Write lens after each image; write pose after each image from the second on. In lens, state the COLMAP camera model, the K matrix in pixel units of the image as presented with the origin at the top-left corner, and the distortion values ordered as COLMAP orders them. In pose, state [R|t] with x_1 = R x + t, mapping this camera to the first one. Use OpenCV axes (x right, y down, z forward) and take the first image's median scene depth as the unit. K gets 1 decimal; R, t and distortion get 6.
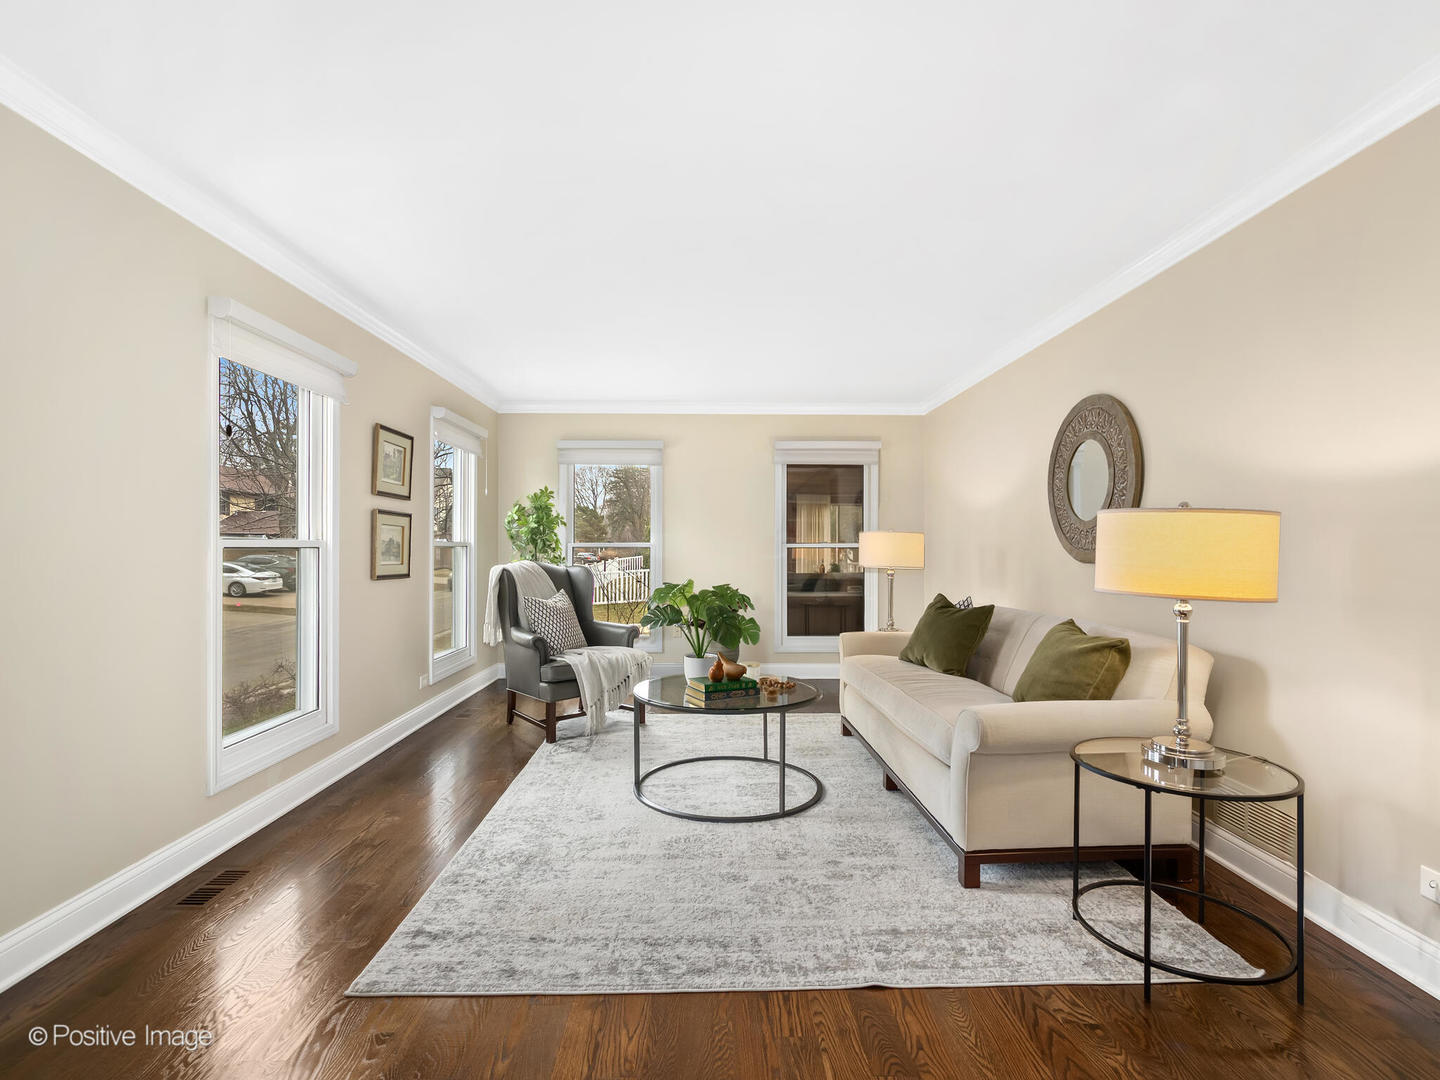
lens RADIAL K [[658.4, 0, 714.3], [0, 658.4, 543.4], [0, 0, 1]] dist [0.001727, 0.000187]
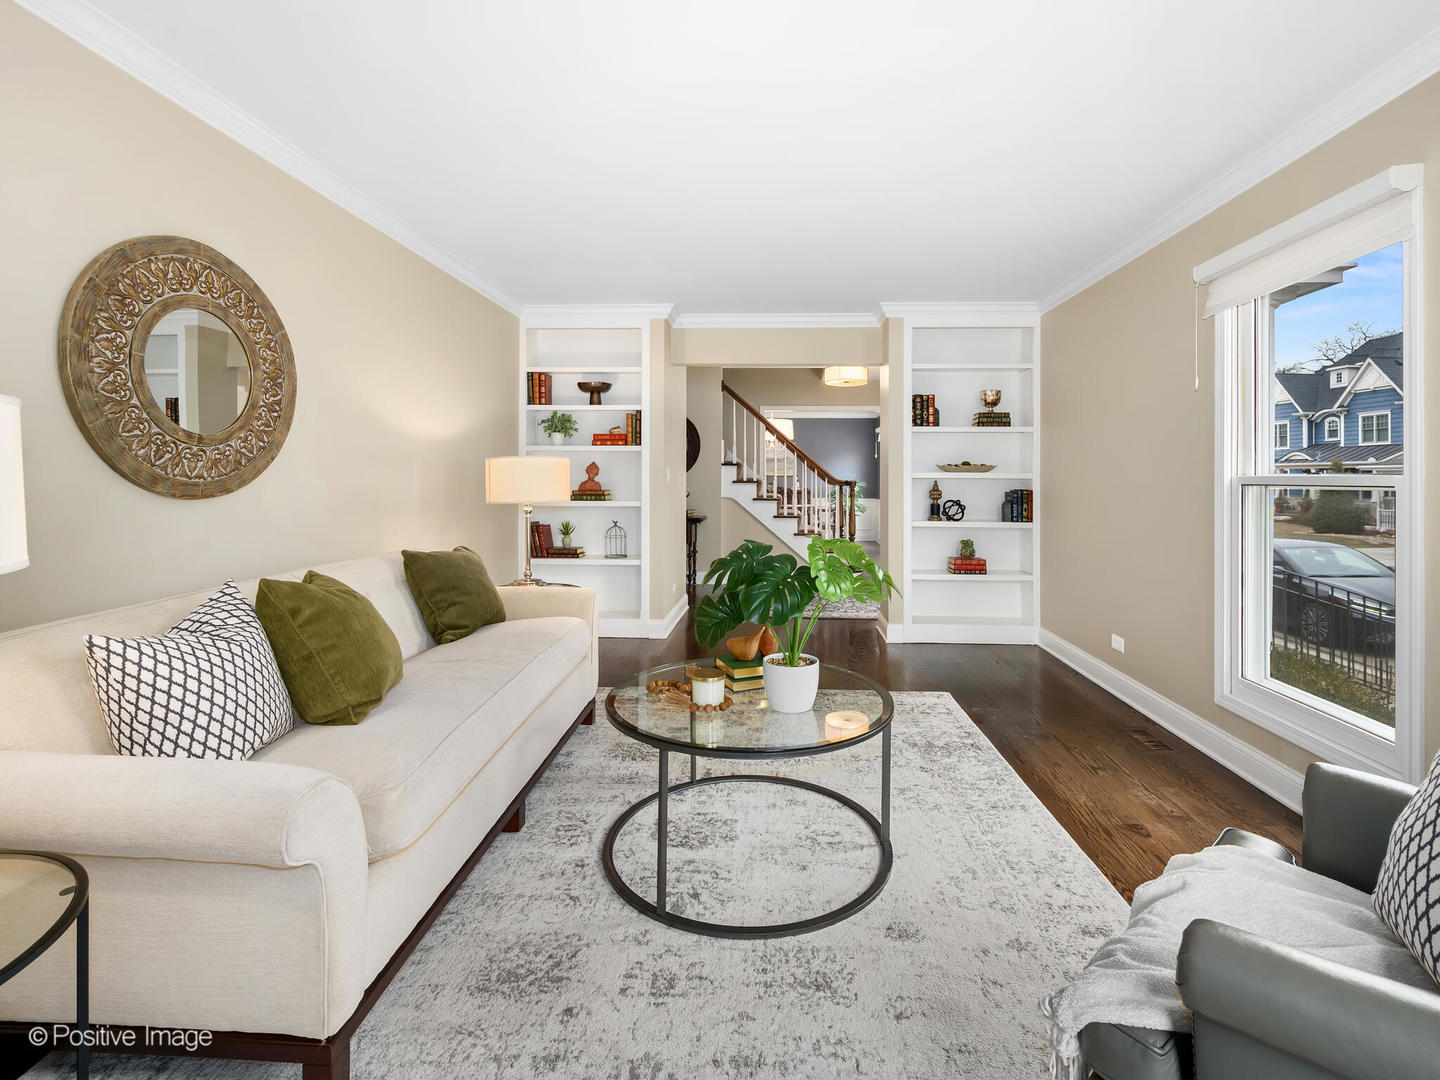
lens RADIAL K [[658.4, 0, 714.3], [0, 658.4, 543.4], [0, 0, 1]] dist [0.001727, 0.000187]
pose [[-0.999631, -0.008240, 0.025868, 0.040460], [-0.008514, 0.999909, -0.010509, 0.074399], [-0.025779, -0.010725, -0.999610, 1.625154]]
